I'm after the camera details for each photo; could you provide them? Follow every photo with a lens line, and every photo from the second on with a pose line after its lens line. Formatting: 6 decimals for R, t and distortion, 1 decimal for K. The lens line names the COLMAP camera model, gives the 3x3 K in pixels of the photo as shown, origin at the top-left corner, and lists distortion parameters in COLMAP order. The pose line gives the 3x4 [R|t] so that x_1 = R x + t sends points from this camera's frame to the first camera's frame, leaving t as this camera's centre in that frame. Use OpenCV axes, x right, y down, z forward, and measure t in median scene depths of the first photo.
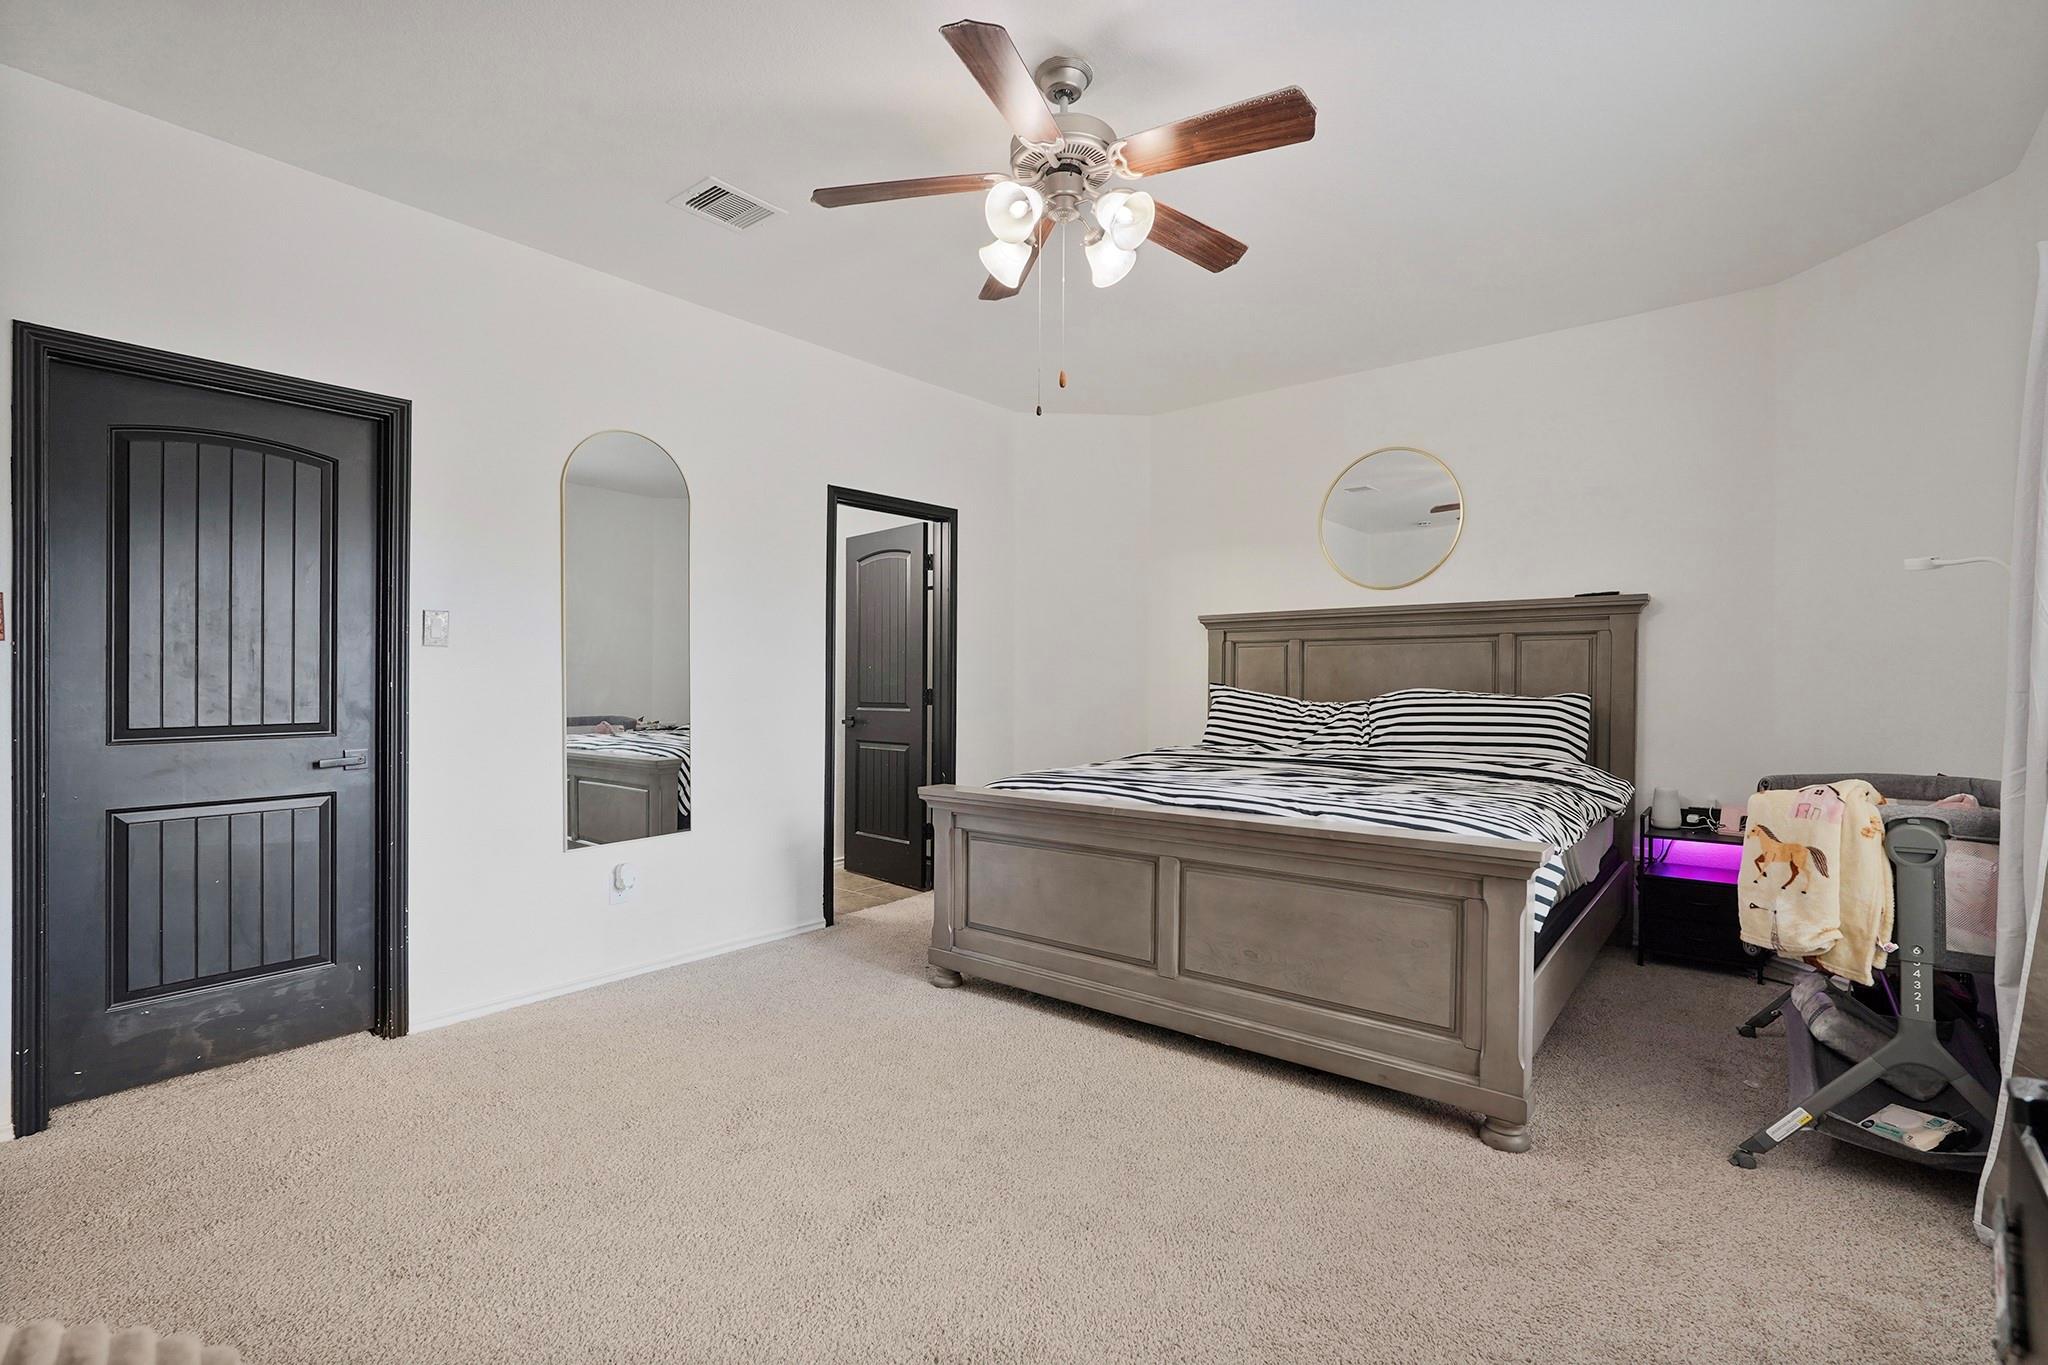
lens RADIAL K [[917.1, 0, 1025.9], [0, 917.1, 665.8], [0, 0, 1]] dist [-0.016106, 0.006686]
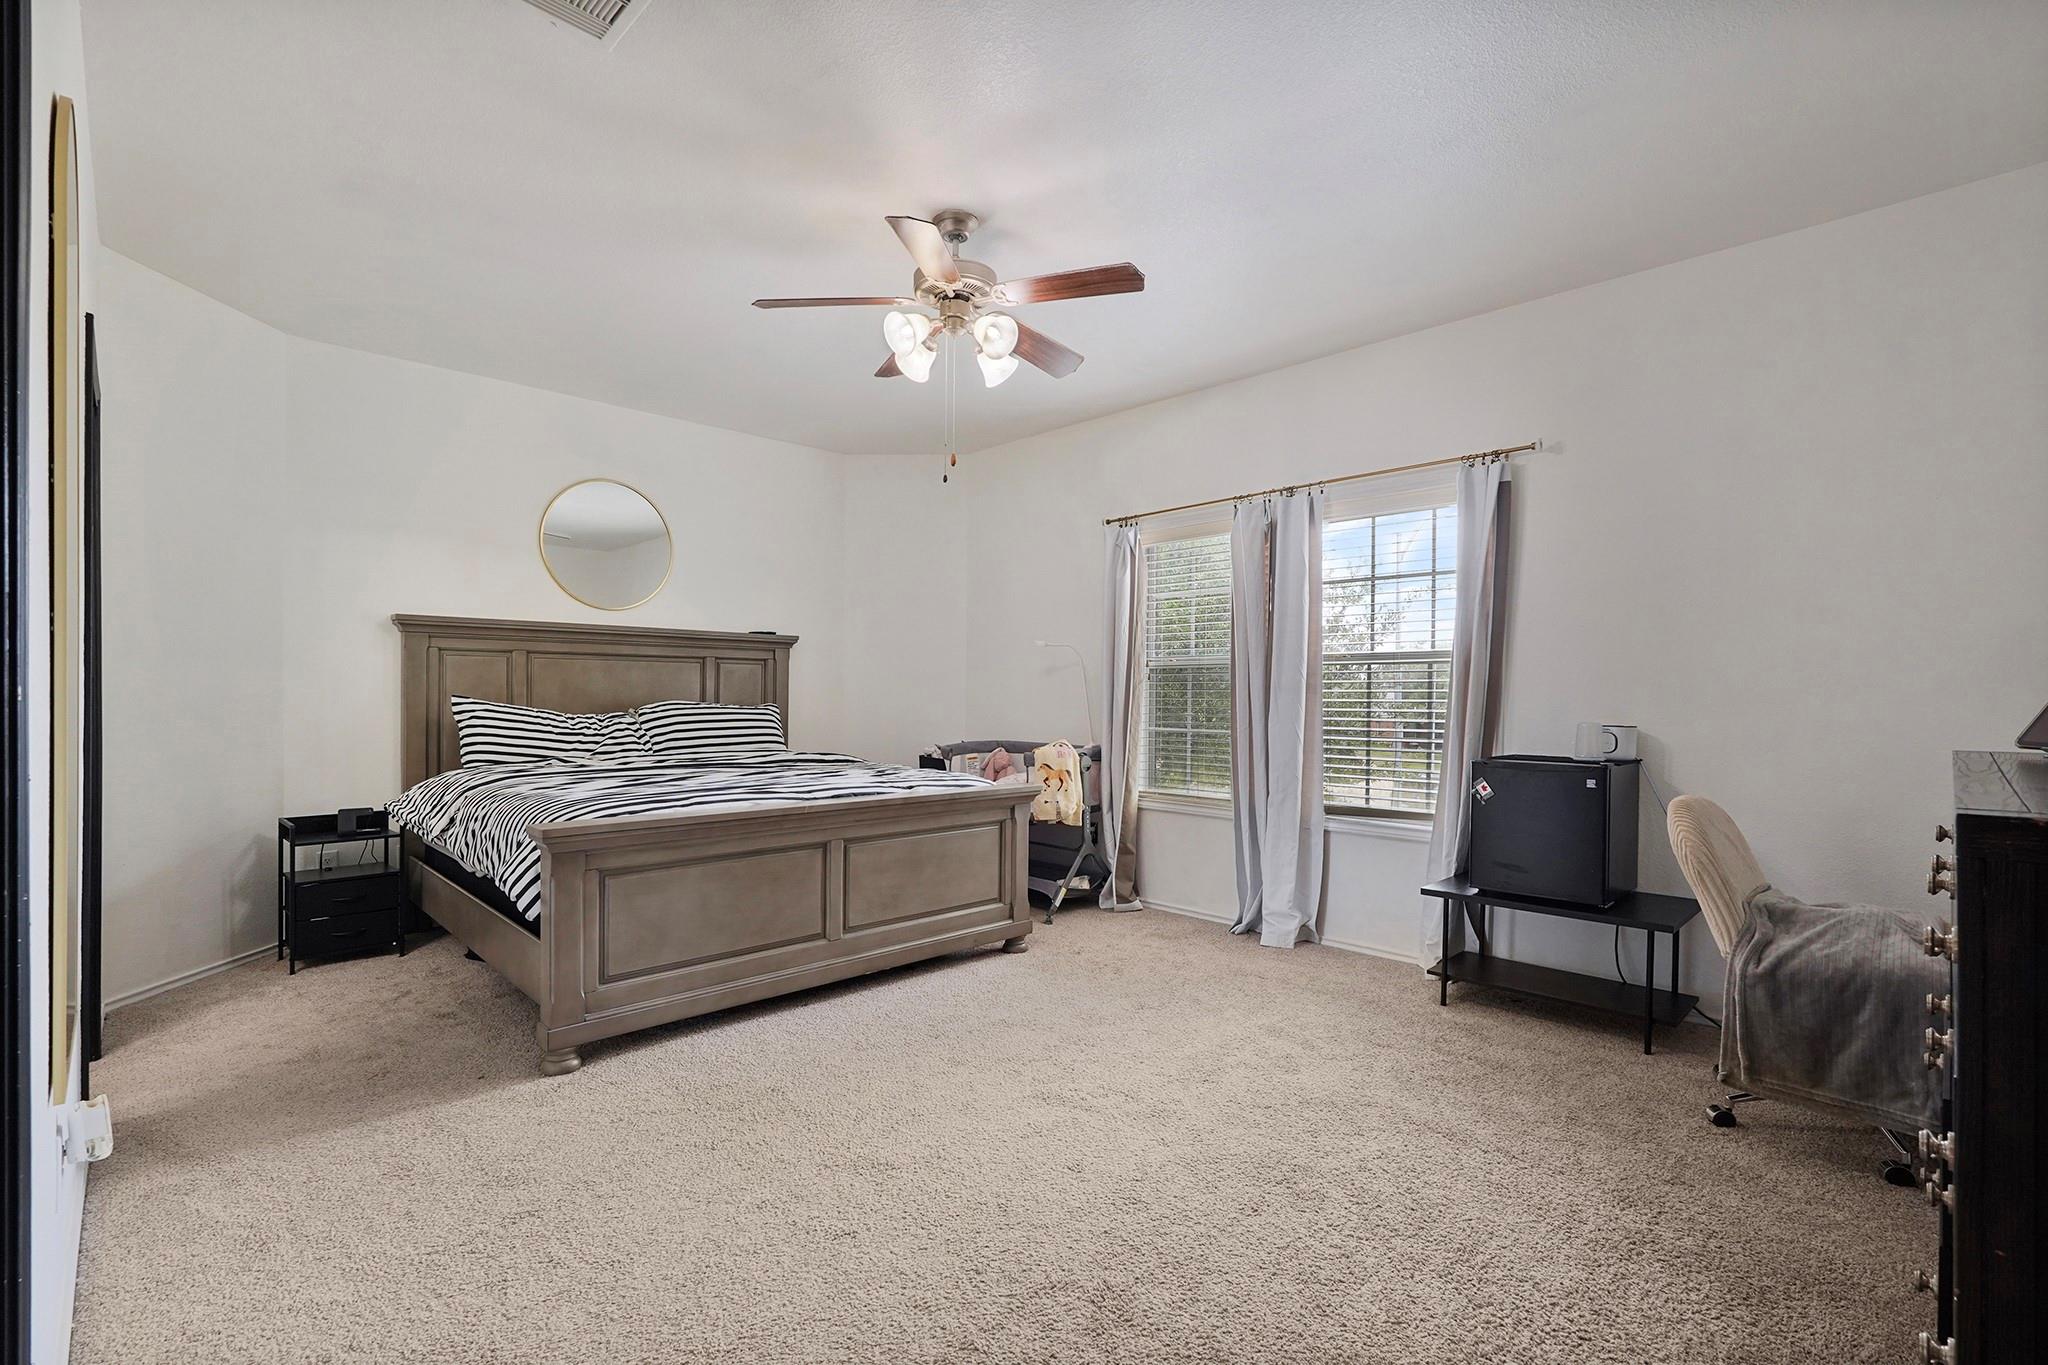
lens RADIAL K [[920.0, 0, 1024.0], [0, 920.0, 682.5], [0, 0, 1]] dist [0.000043, 0.000126]
pose [[0.121119, 0.017136, 0.992490, -0.884290], [-0.019339, 0.999702, -0.014900, 0.013565], [-0.992450, -0.017389, 0.121415, 0.530089]]
